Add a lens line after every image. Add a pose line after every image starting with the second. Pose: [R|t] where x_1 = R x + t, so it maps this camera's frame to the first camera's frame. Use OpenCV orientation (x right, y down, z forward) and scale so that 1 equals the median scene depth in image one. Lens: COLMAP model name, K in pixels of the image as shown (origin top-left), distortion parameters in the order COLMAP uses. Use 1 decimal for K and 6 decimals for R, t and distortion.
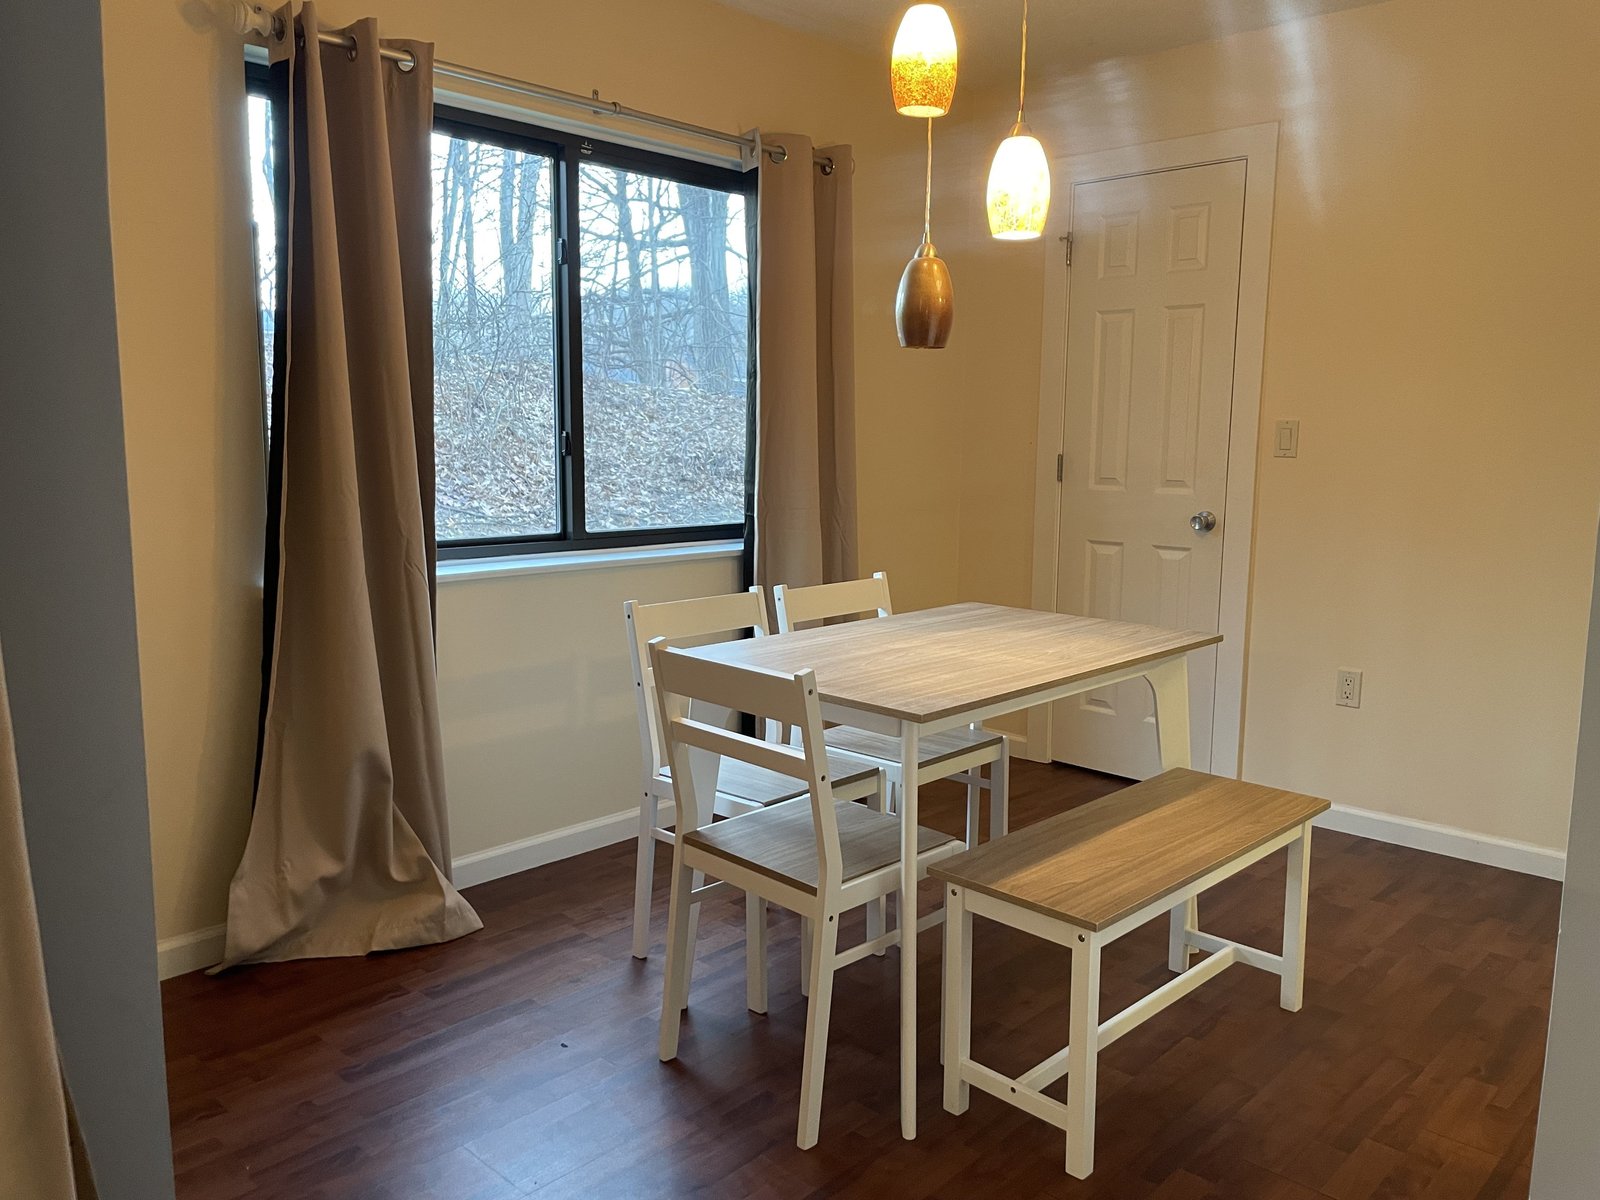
lens RADIAL K [[1216.9, 0, 802.3], [0, 1216.9, 597.7], [0, 0, 1]] dist [0.102023, -0.126879]
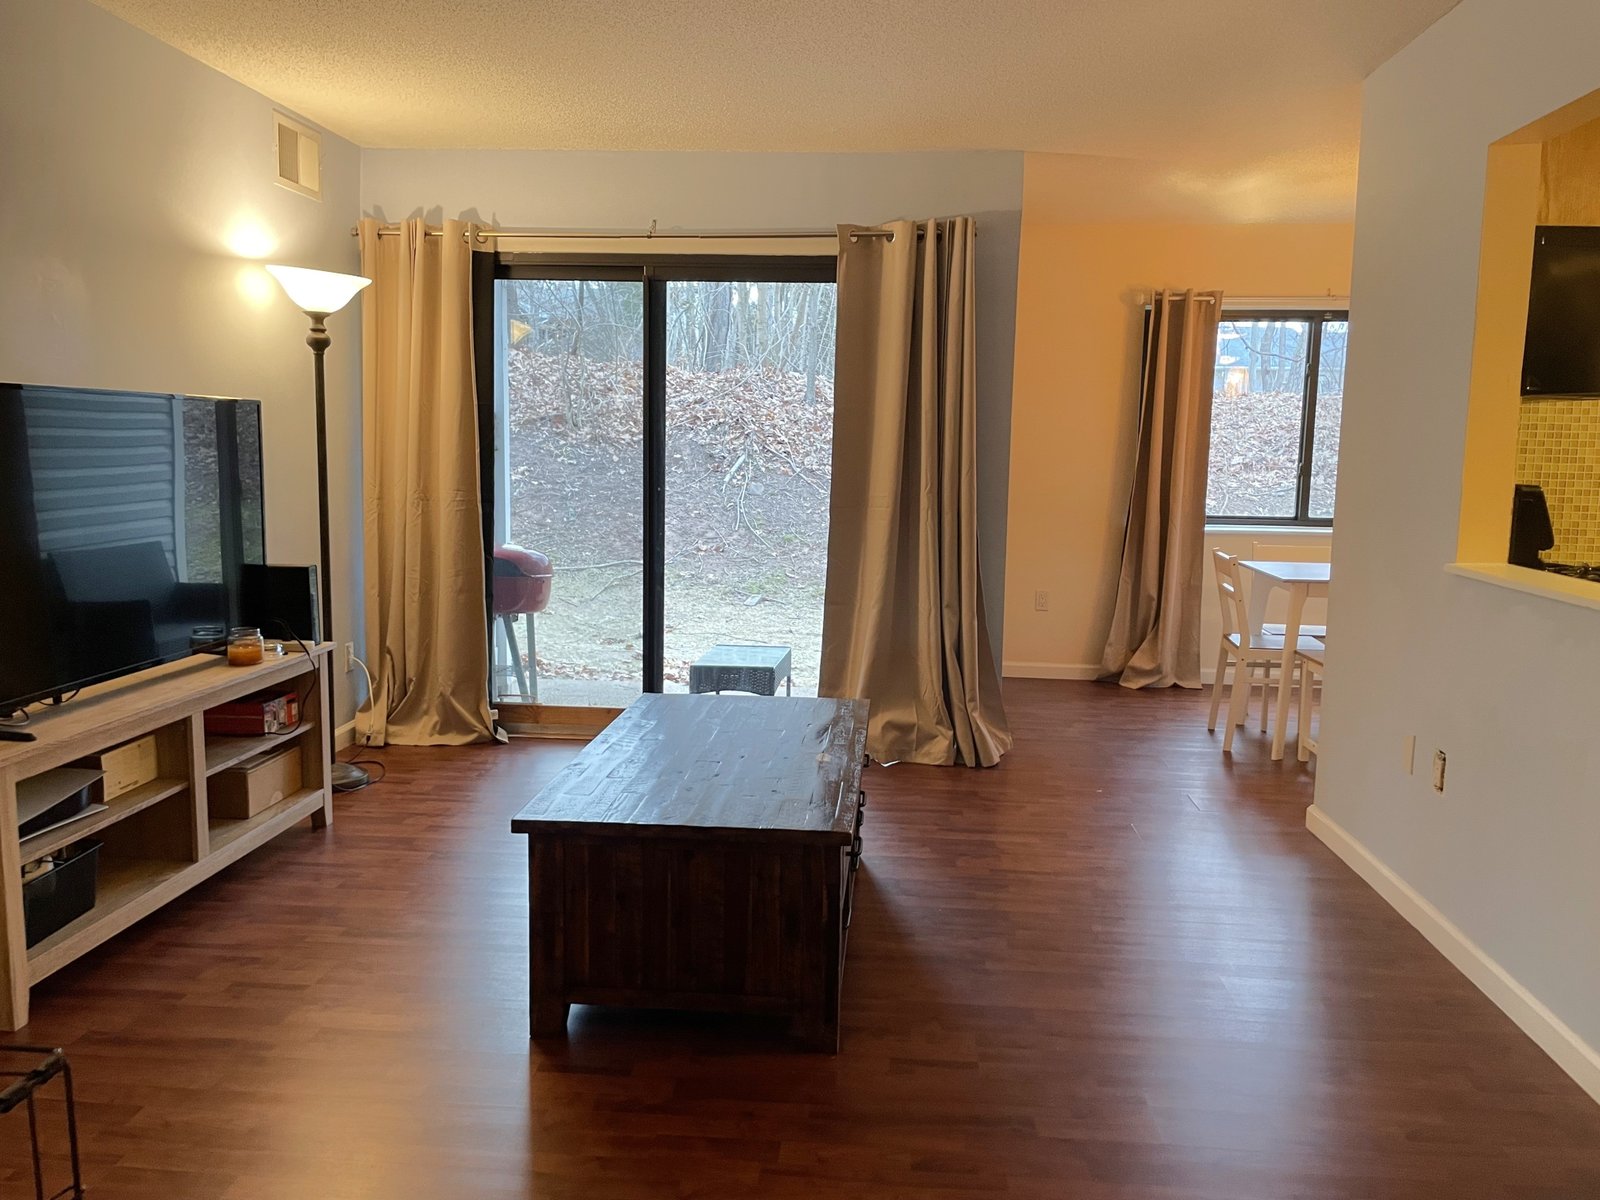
lens RADIAL K [[1216.9, 0, 801.1], [0, 1216.9, 593.1], [0, 0, 1]] dist [0.102023, -0.126879]
pose [[0.625128, 0.096069, -0.774587, 0.880957], [-0.118862, 0.992539, 0.027174, 0.110352], [0.771418, 0.075082, 0.631883, -0.842723]]
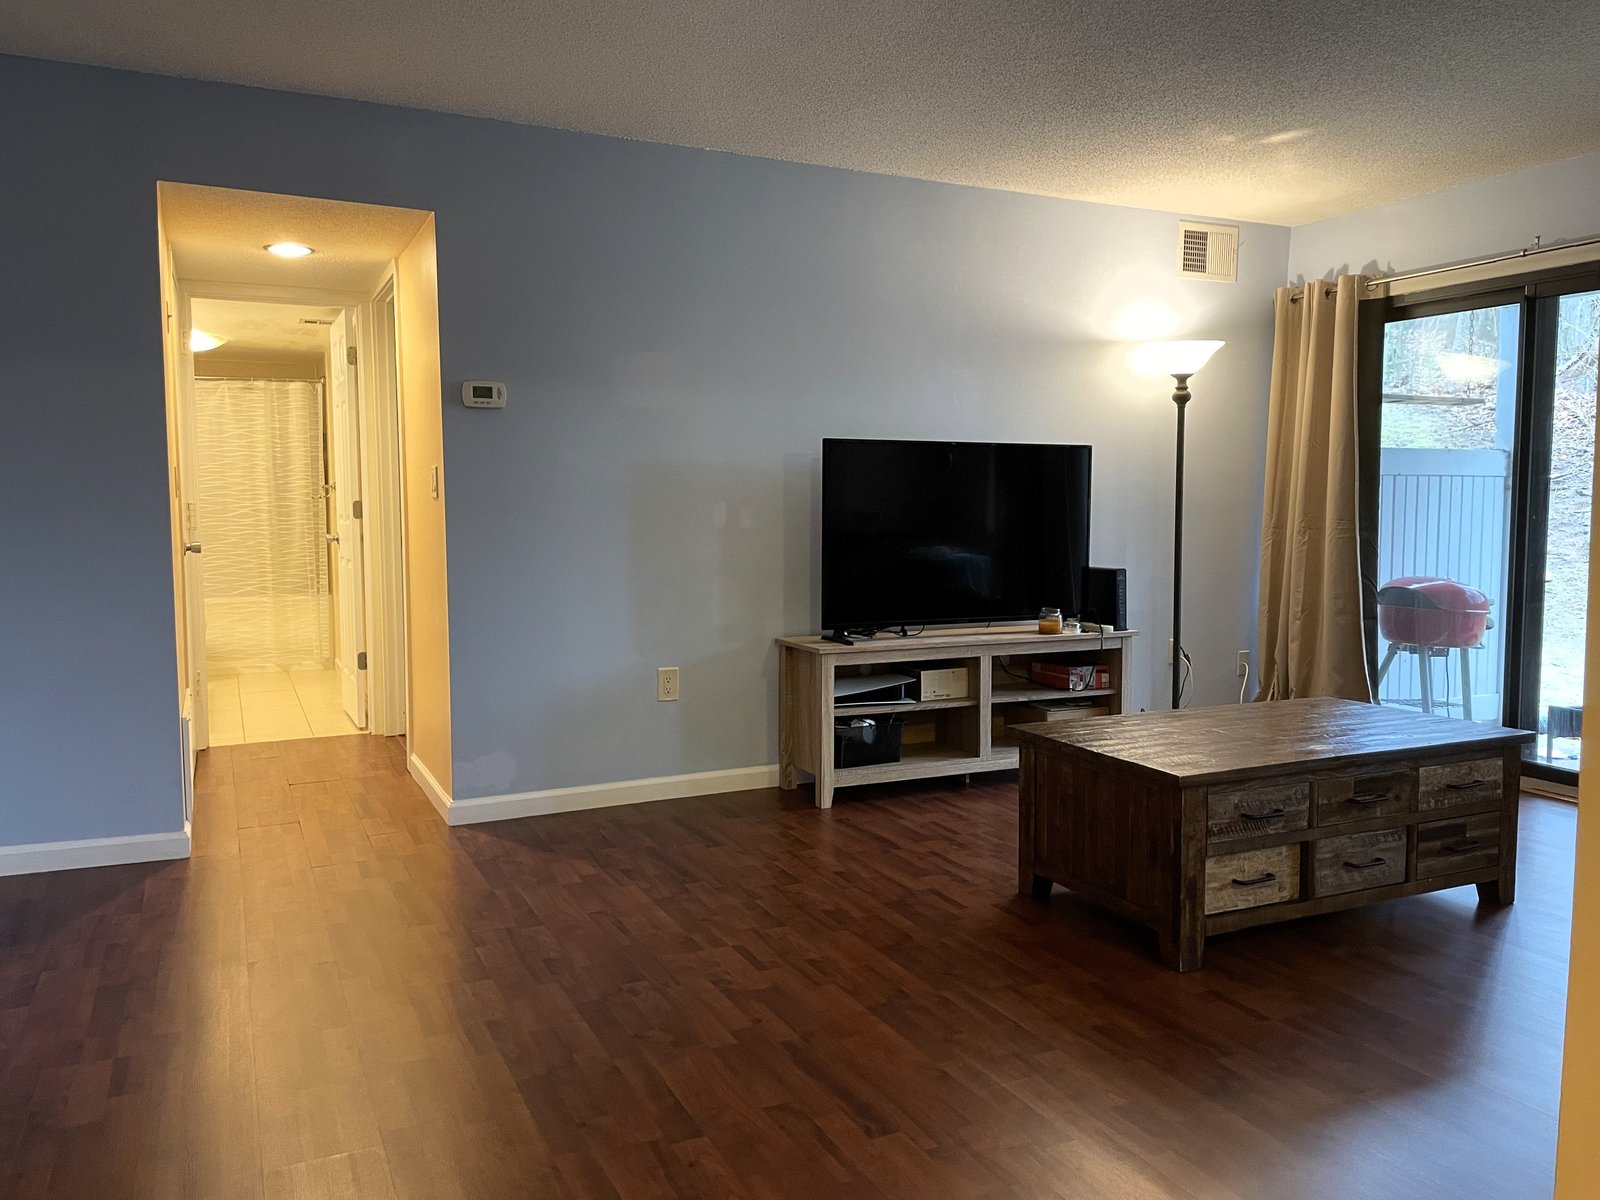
lens RADIAL K [[1216.9, 0, 807.4], [0, 1216.9, 594.7], [0, 0, 1]] dist [0.102023, -0.126879]
pose [[-0.356749, 0.059532, -0.932302, 1.264449], [-0.135298, 0.984153, 0.114616, 0.079348], [0.924351, 0.167028, -0.343041, -0.255411]]
